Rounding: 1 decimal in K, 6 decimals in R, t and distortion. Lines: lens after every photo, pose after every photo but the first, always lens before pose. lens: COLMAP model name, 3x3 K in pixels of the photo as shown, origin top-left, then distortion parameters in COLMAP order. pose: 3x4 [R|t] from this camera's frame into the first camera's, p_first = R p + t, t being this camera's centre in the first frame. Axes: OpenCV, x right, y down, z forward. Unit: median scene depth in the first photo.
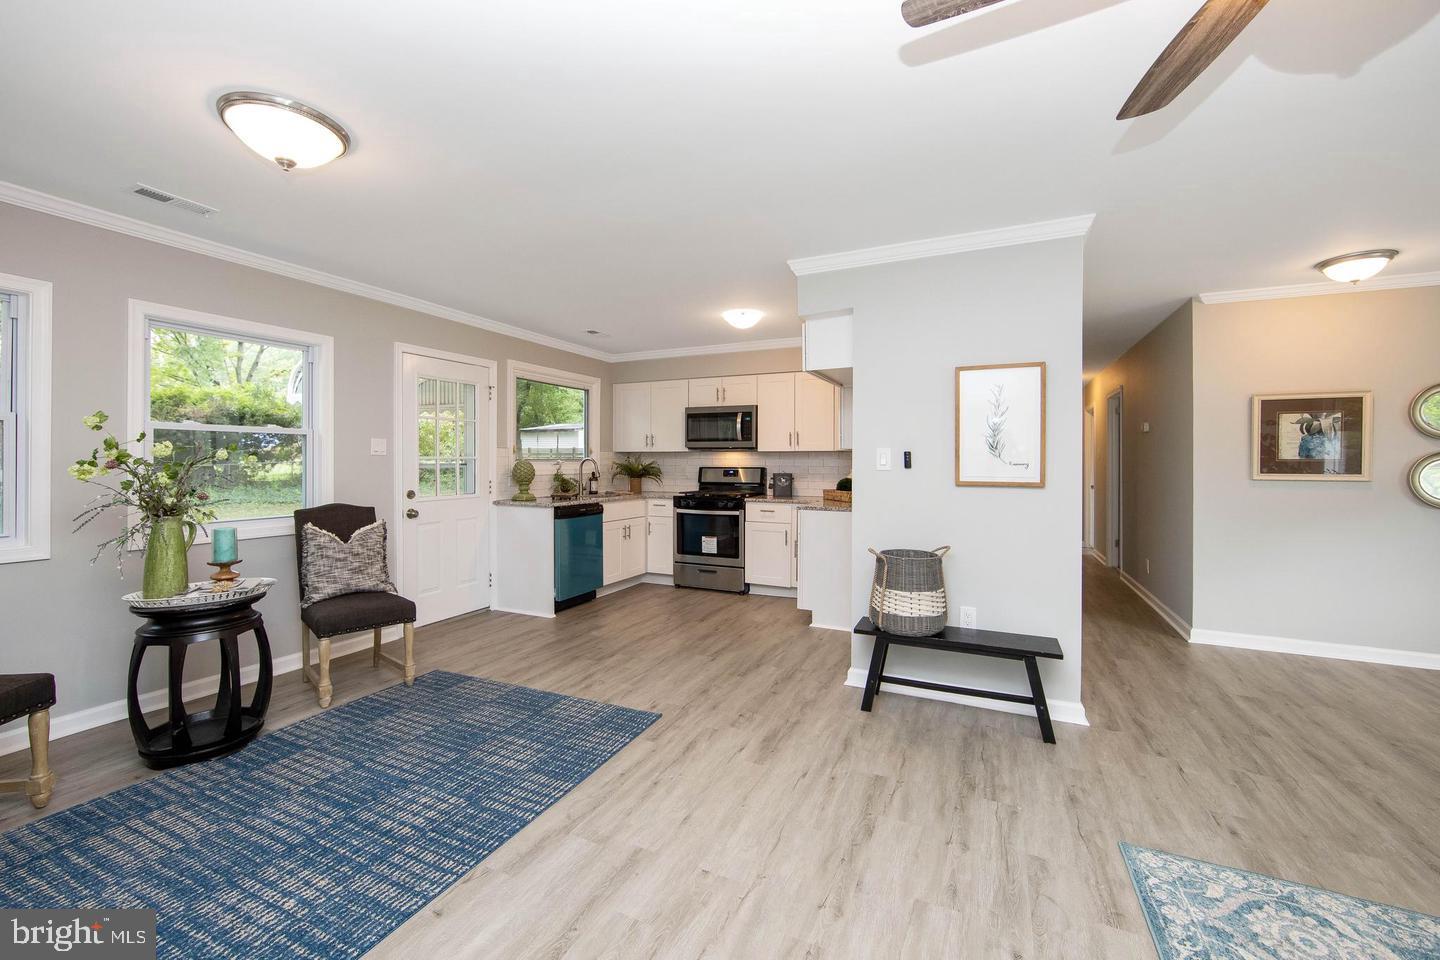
lens RADIAL K [[575.4, 0, 716.2], [0, 575.4, 471.1], [0, 0, 1]] dist [-0.011138, 0.003365]
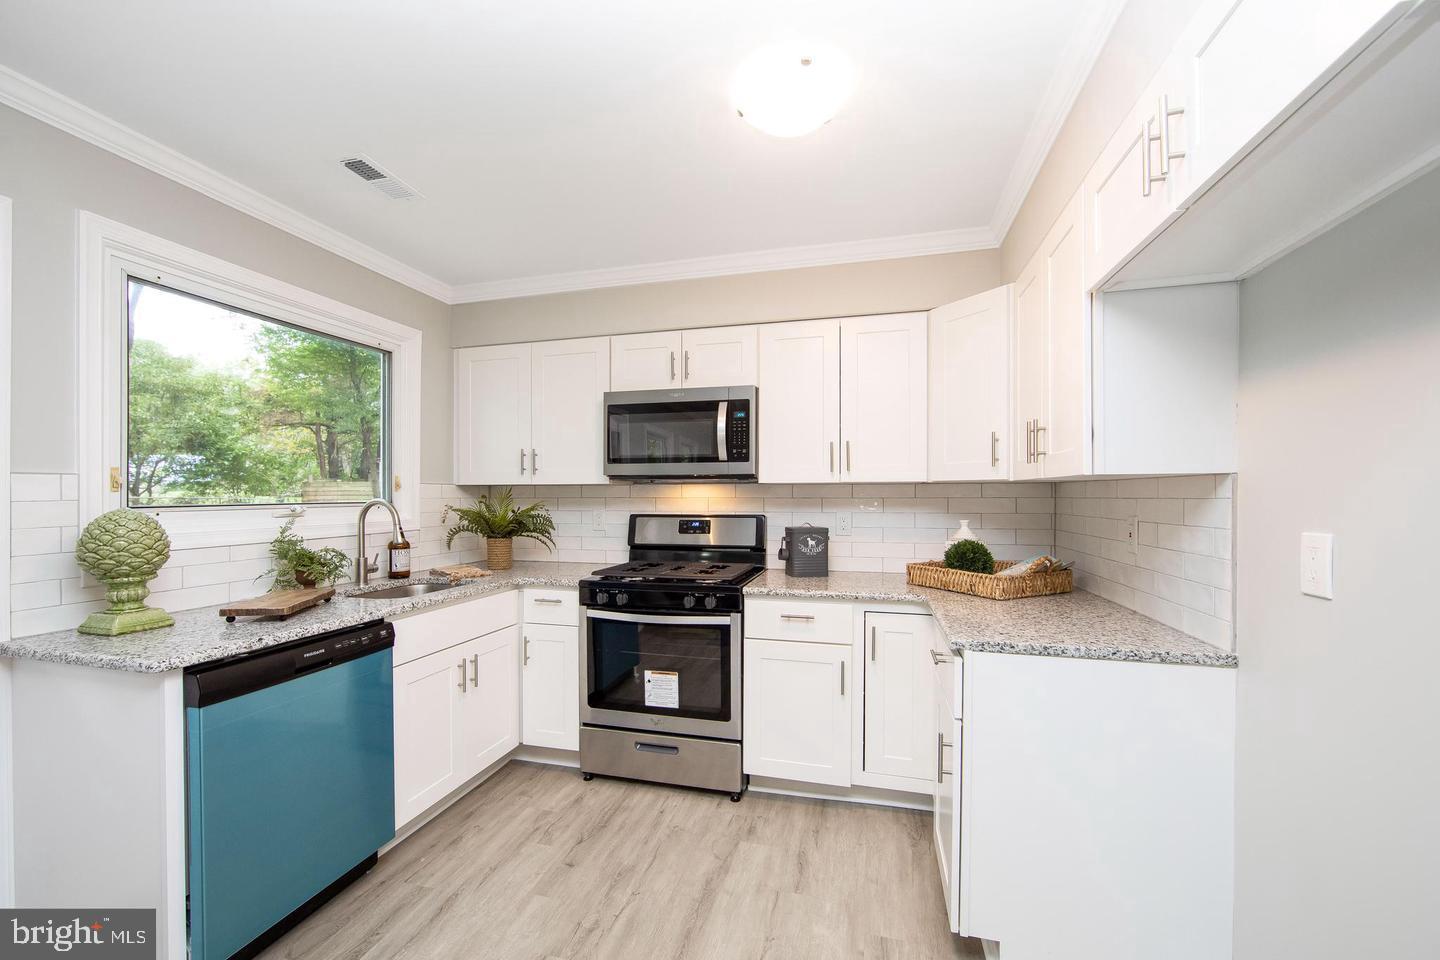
lens RADIAL K [[575.4, 0, 710.6], [0, 575.4, 496.7], [0, 0, 1]] dist [-0.011138, 0.003365]
pose [[0.986138, -0.001973, 0.165914, -0.069239], [0.004607, 0.999869, -0.015492, -0.023147], [-0.165862, 0.016042, 0.986018, 0.772144]]
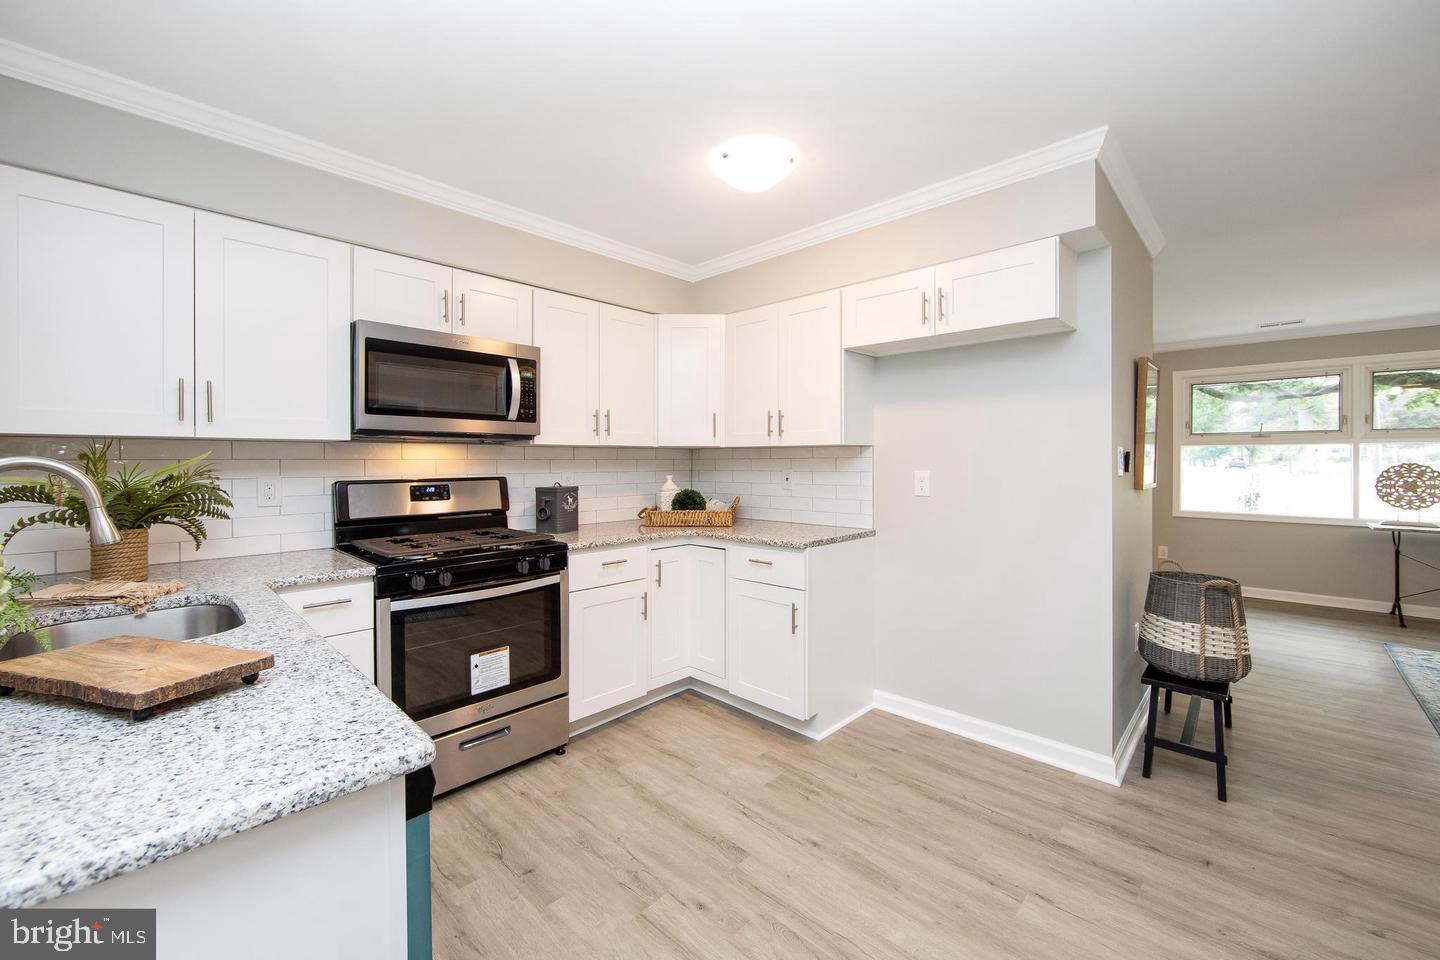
lens RADIAL K [[575.4, 0, 713.8], [0, 575.4, 461.0], [0, 0, 1]] dist [-0.011138, 0.003365]
pose [[0.339162, -0.004696, 0.940716, -0.484839], [0.019619, 0.999805, -0.002083, -0.023744], [-0.940523, 0.019162, 0.339188, 1.005716]]
